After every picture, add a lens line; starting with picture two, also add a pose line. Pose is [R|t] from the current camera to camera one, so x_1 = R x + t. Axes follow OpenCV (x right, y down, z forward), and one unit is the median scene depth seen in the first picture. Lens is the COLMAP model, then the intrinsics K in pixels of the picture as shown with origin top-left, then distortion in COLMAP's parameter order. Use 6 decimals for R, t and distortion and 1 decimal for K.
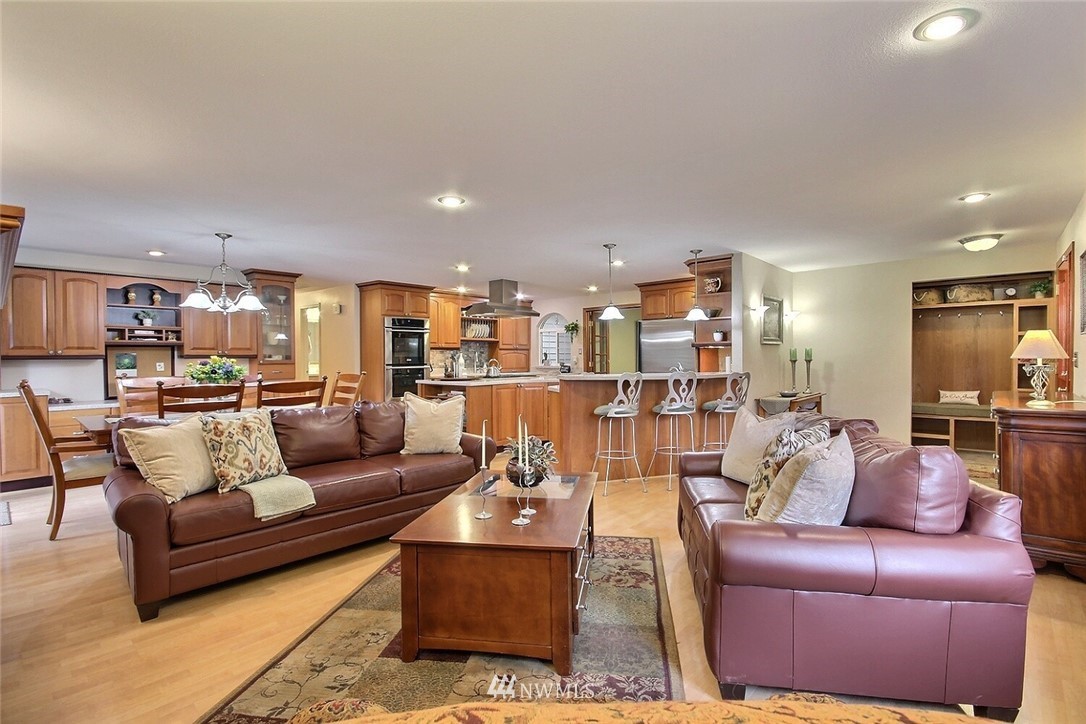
lens RADIAL K [[509.5, 0, 542.5], [0, 509.5, 364.1], [0, 0, 1]] dist [-0.010559, 0.000205]
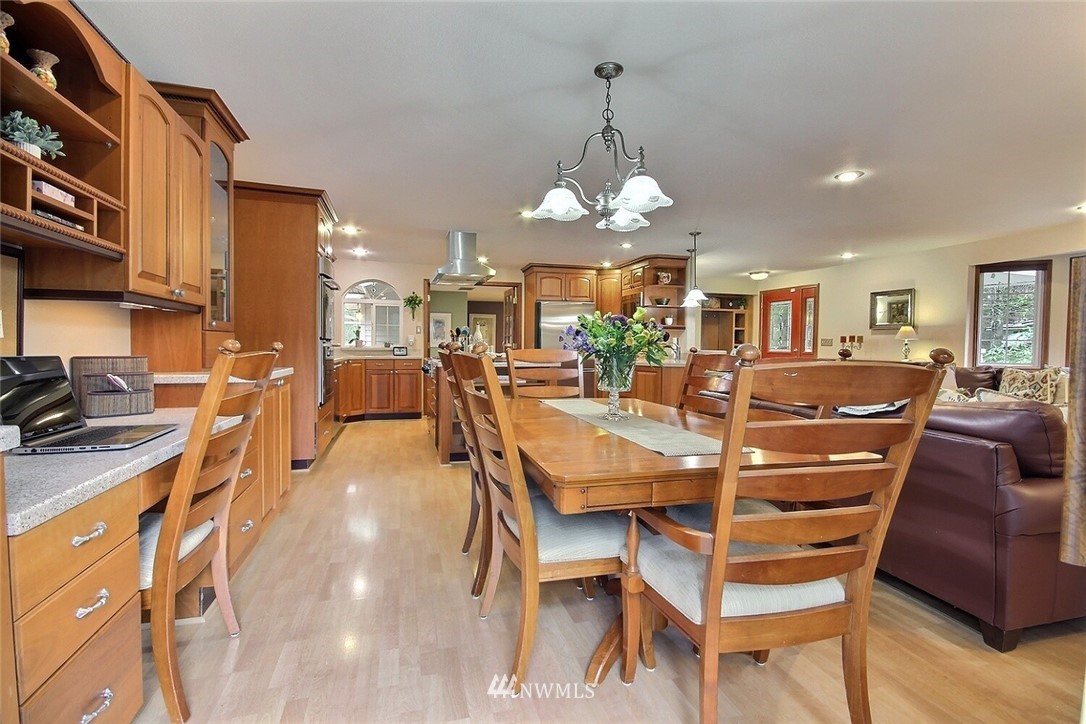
lens RADIAL K [[509.5, 0, 546.3], [0, 509.5, 358.0], [0, 0, 1]] dist [-0.010559, 0.000205]
pose [[0.522792, -0.007618, 0.852426, -0.662798], [0.000966, 0.999965, 0.008344, 0.018408], [-0.852460, -0.003538, 0.522781, 0.472238]]
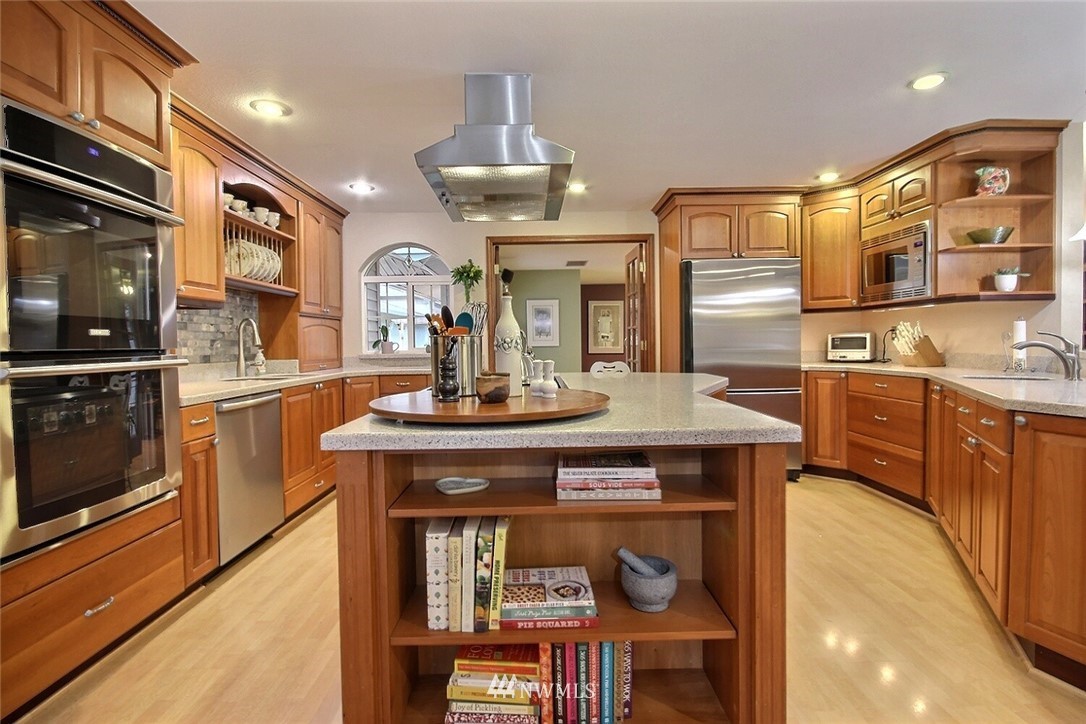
lens RADIAL K [[509.5, 0, 545.3], [0, 509.5, 353.6], [0, 0, 1]] dist [-0.010559, 0.000205]
pose [[0.733368, -0.023198, 0.679436, -0.274533], [0.021378, 0.999710, 0.011058, 0.002291], [-0.679495, 0.006415, 0.733652, 0.728309]]
